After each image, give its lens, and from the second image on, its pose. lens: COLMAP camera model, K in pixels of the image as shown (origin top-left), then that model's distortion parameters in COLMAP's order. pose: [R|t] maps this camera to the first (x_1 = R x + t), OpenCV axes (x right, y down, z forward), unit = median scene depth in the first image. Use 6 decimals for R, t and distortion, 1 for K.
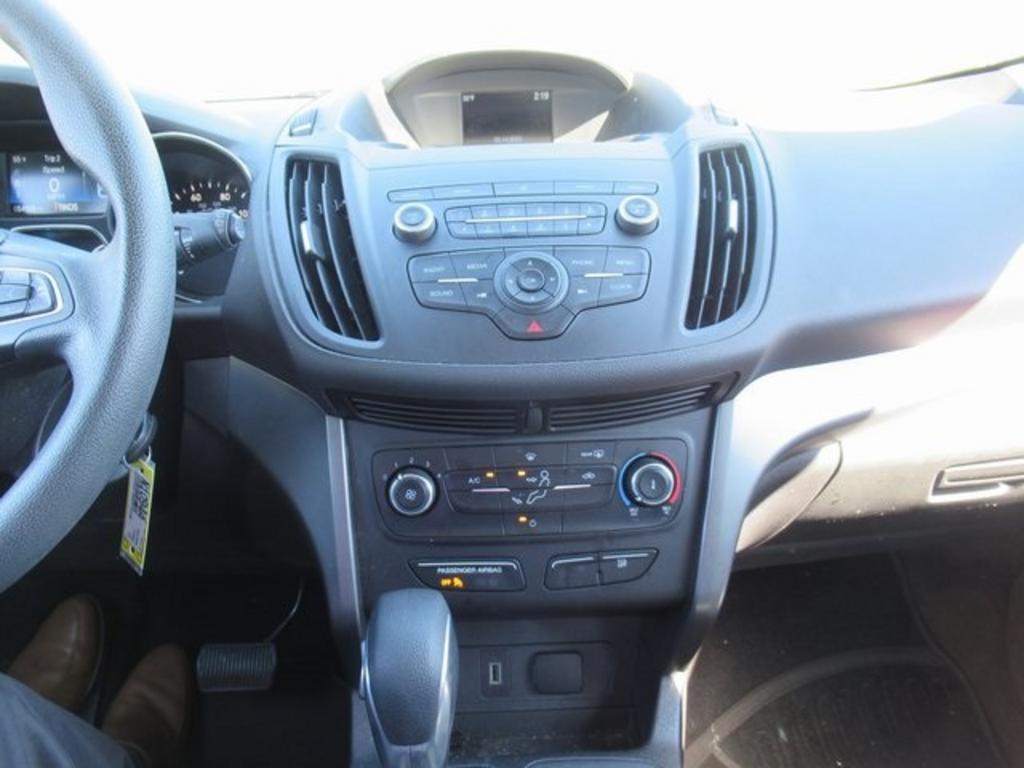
lens RADIAL K [[753.9, 0, 507.5], [0, 753.9, 384.1], [0, 0, 1]] dist [-0.000883, -0.000741]
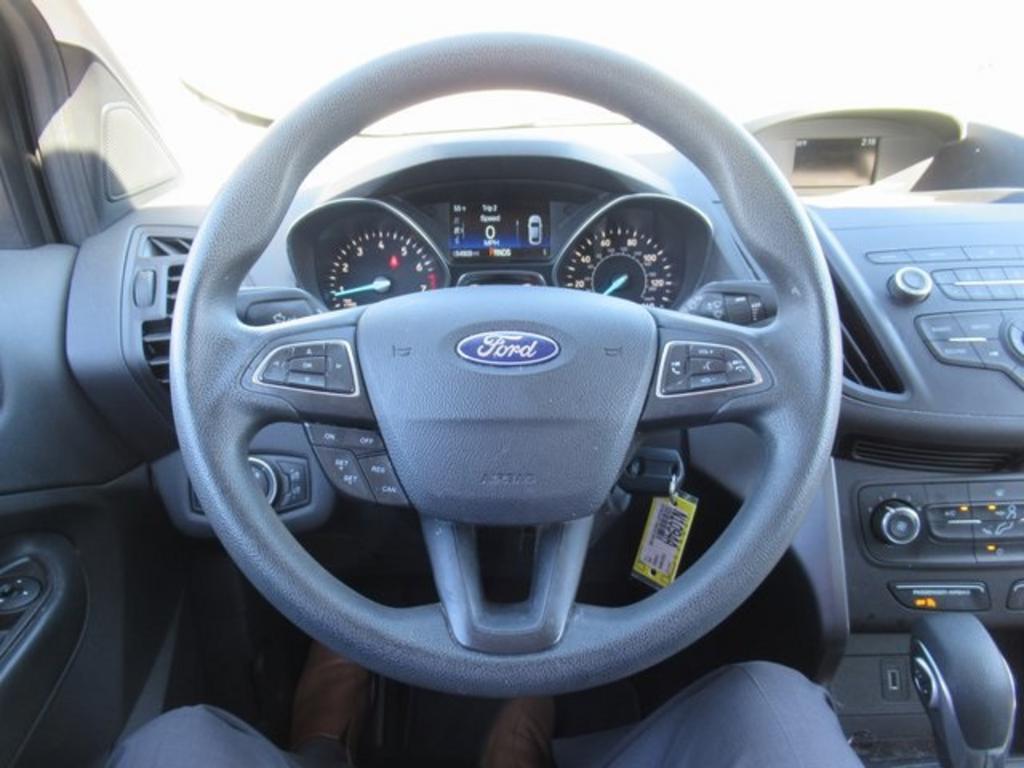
lens RADIAL K [[753.9, 0, 507.5], [0, 753.9, 384.1], [0, 0, 1]] dist [-0.000883, -0.000741]
pose [[0.999948, 0.010158, 0.001248, -0.707274], [-0.010180, 0.999760, 0.019417, -0.080143], [-0.001050, -0.019428, 0.999811, -0.121184]]
